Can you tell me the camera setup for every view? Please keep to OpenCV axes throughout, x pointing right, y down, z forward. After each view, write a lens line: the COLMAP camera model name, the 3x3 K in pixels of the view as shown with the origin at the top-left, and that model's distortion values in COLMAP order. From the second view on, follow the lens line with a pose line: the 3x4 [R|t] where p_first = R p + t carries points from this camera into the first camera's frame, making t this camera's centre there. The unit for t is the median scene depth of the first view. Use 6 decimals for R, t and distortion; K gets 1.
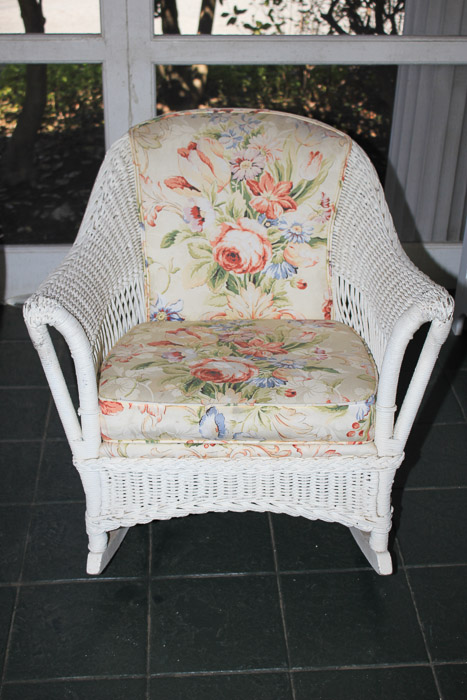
lens RADIAL K [[1001.3, 0, 233.5], [0, 1001.3, 350.0], [0, 0, 1]] dist [-0.026436, -0.009295]
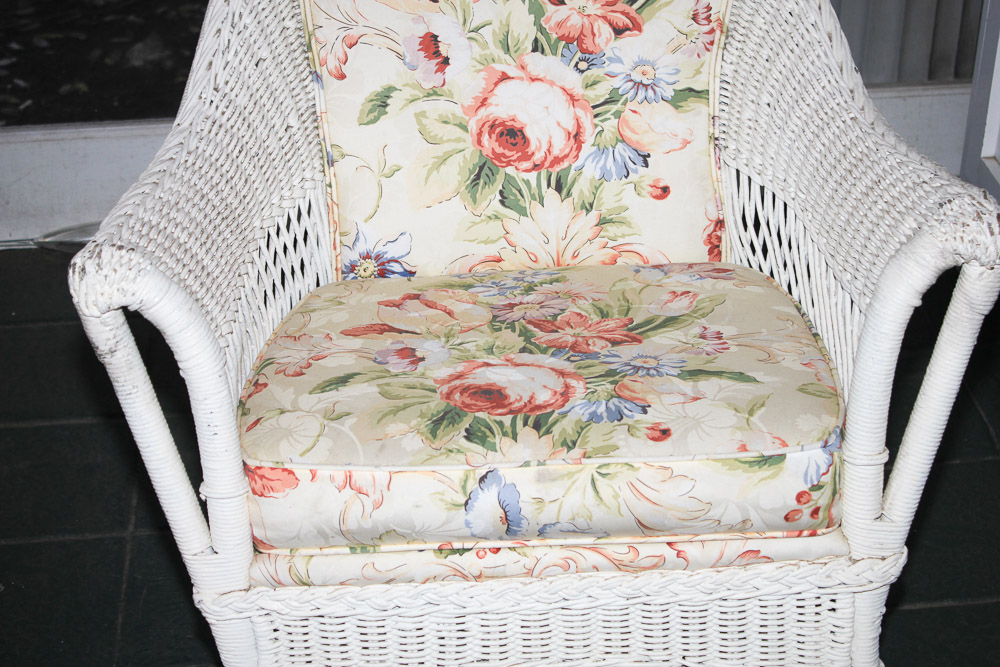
lens RADIAL K [[1850.3, 0, 500.0], [0, 1850.3, 333.5], [0, 0, 1]] dist [0.036102, -0.026639]
pose [[0.999066, -0.041944, 0.010410, -0.020508], [0.041678, 0.998830, 0.024512, -0.023409], [-0.011426, -0.024056, 0.999645, 0.129957]]
